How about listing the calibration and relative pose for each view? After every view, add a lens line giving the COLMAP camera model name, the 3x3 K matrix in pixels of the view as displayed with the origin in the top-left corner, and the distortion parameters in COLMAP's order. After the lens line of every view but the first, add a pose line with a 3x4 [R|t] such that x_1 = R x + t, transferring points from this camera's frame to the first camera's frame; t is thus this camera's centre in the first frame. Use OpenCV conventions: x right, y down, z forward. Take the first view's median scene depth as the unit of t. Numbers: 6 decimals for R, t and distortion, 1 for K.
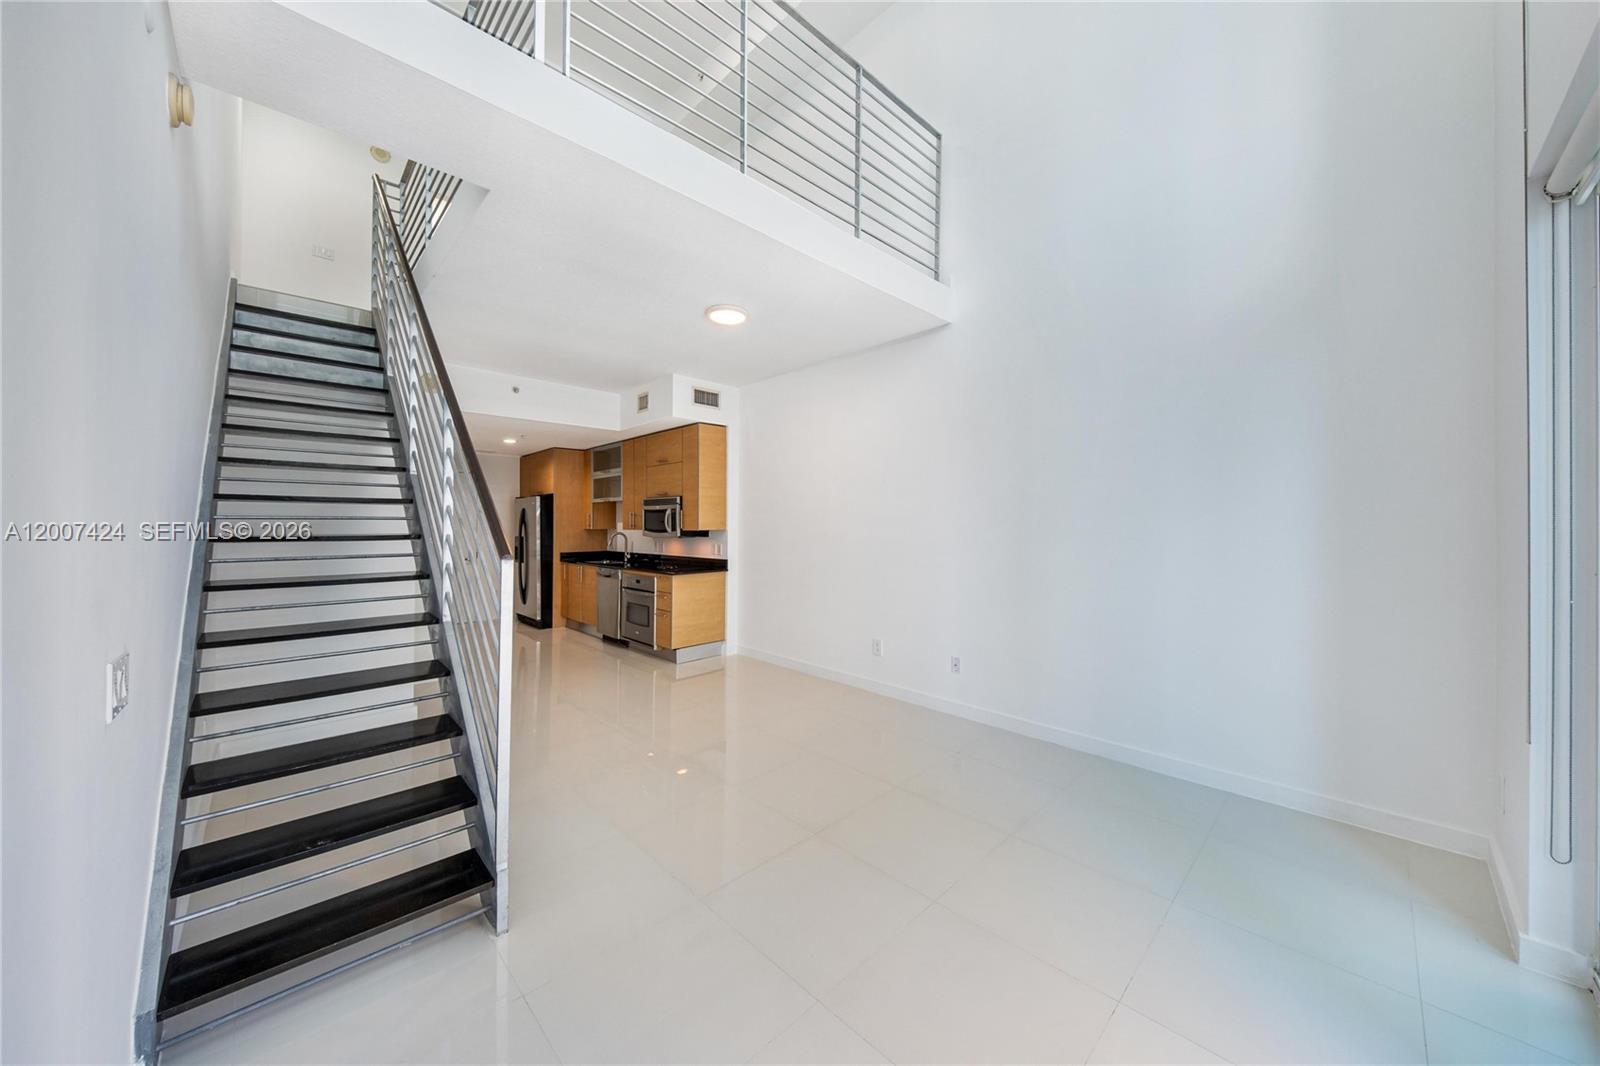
lens RADIAL K [[553.1, 0, 826.2], [0, 553.1, 516.1], [0, 0, 1]] dist [-0.009346, -0.001436]
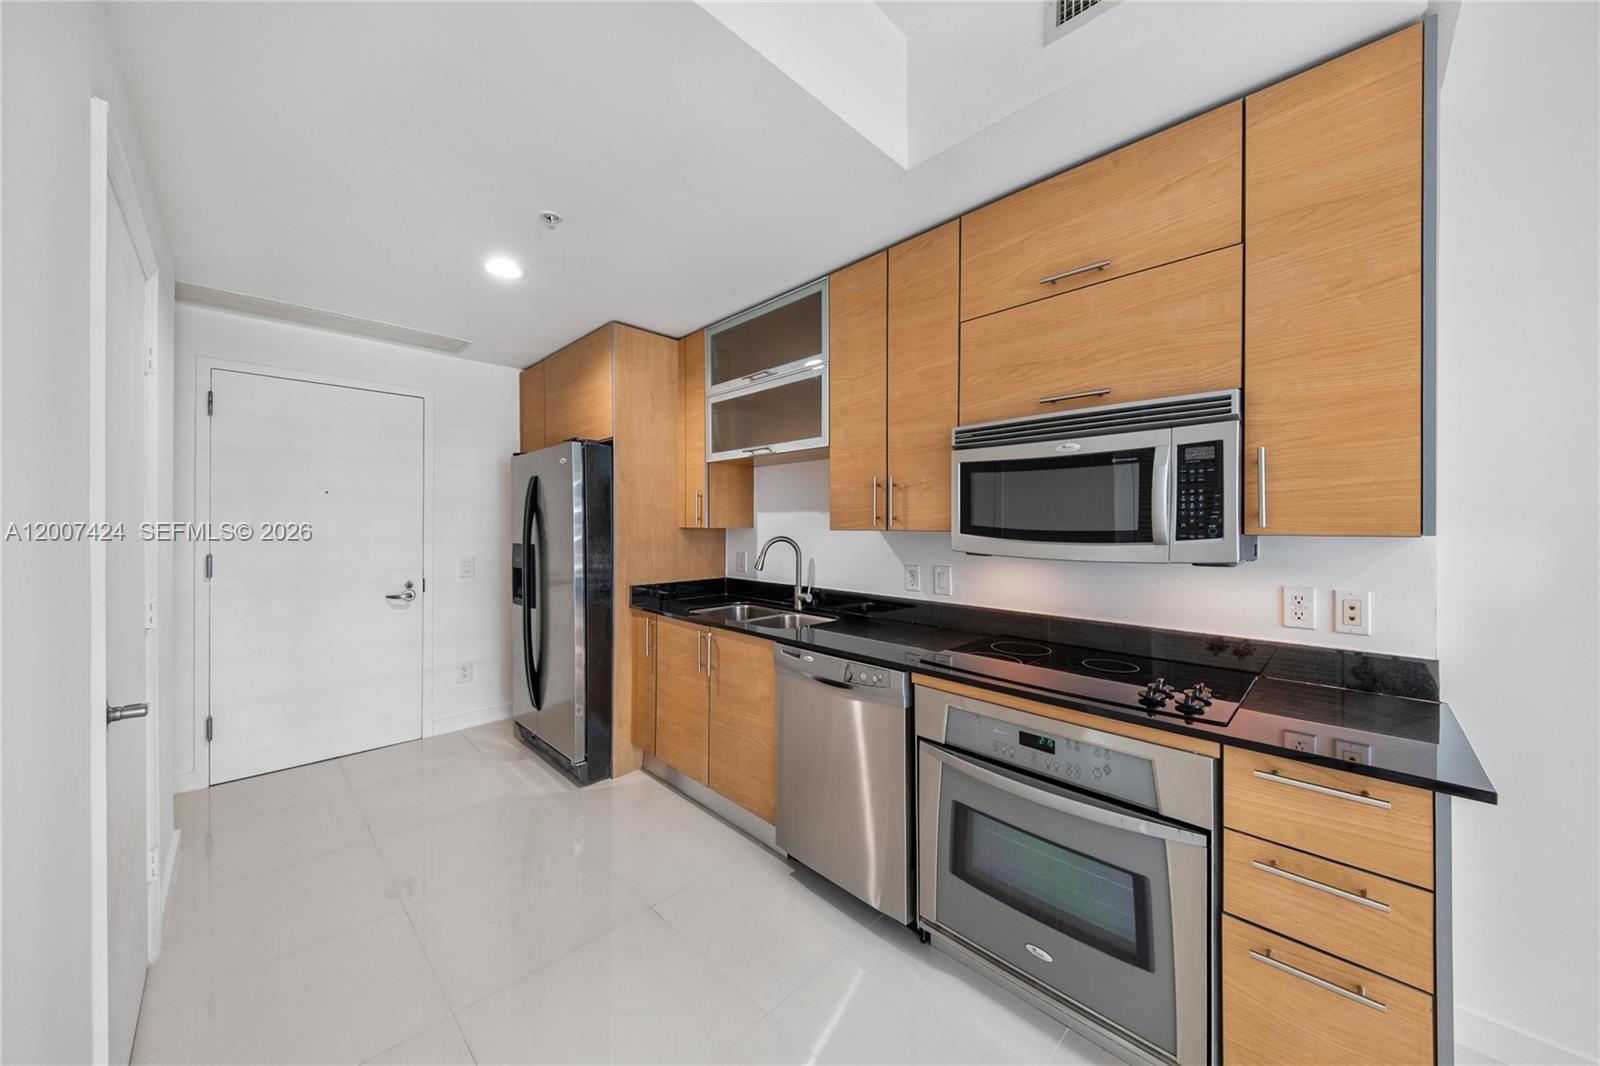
lens RADIAL K [[553.1, 0, 818.3], [0, 553.1, 520.3], [0, 0, 1]] dist [-0.009346, -0.001436]
pose [[0.999999, 0.001273, -0.000570, -0.361265], [-0.001267, 0.999934, 0.011400, 0.014181], [0.000585, -0.011399, 0.999935, 0.628833]]
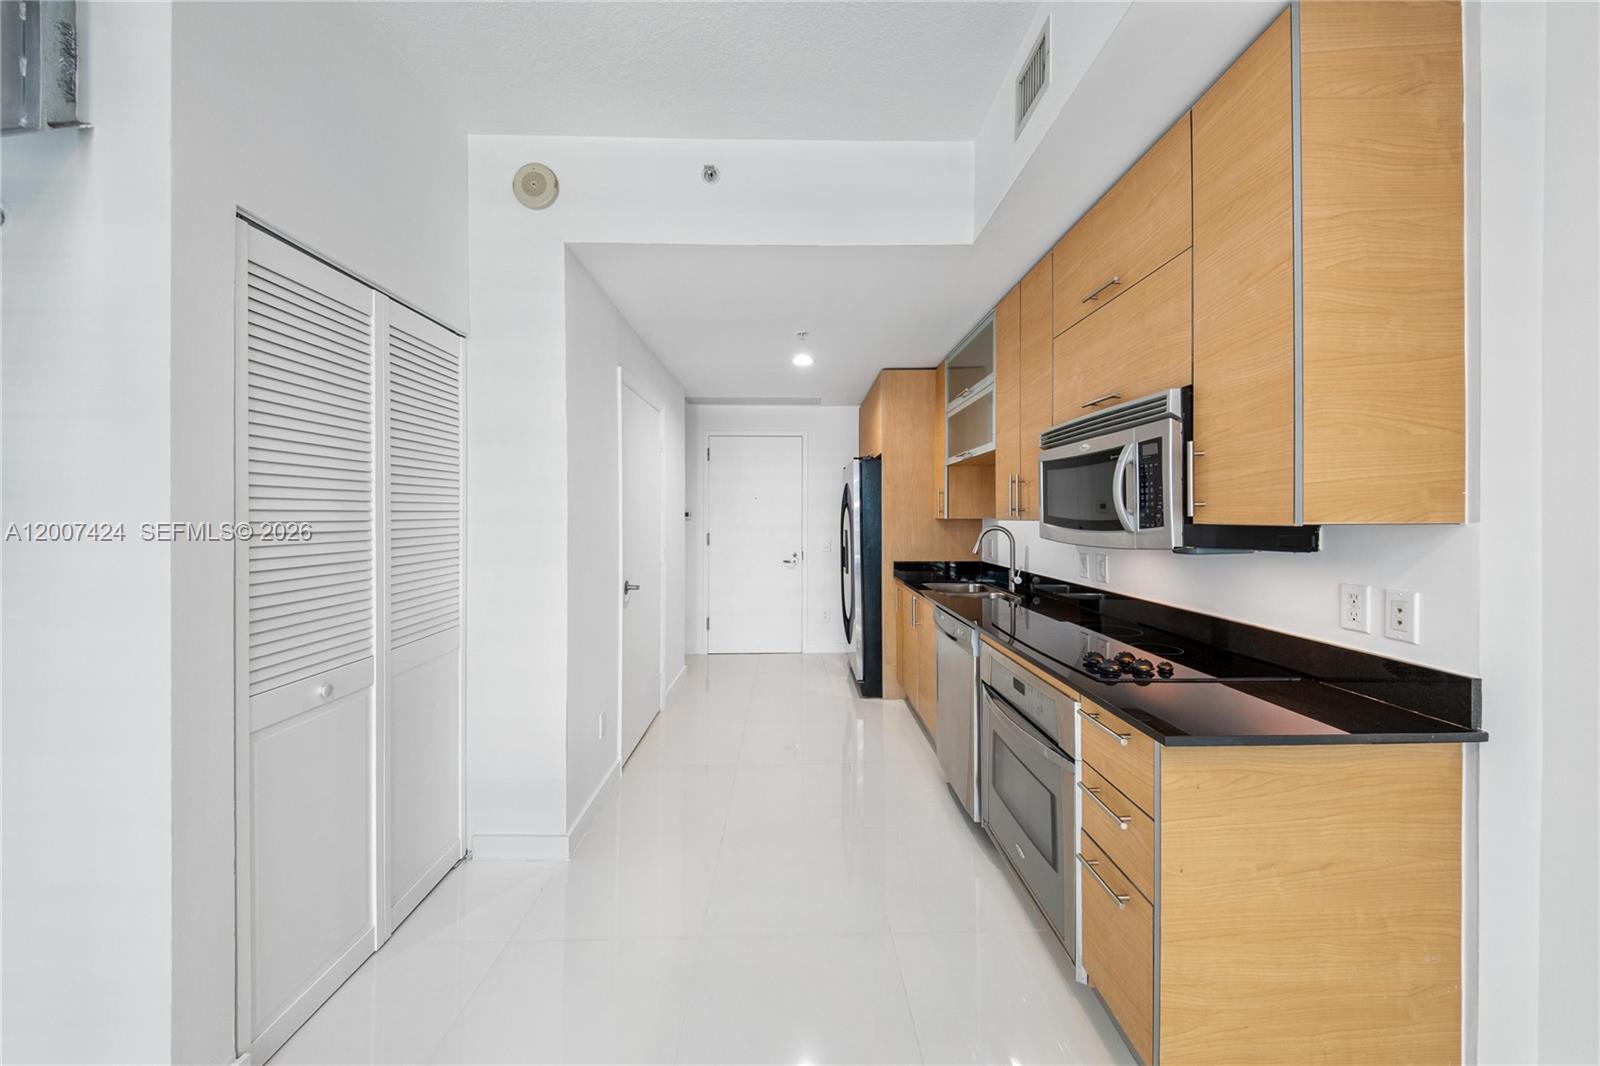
lens RADIAL K [[553.1, 0, 795.1], [0, 553.1, 516.8], [0, 0, 1]] dist [-0.009346, -0.001436]
pose [[0.707584, -0.000954, -0.706629, -0.174523], [0.015570, 0.999777, 0.014241, 0.013562], [0.706458, -0.021079, 0.707441, 0.573710]]
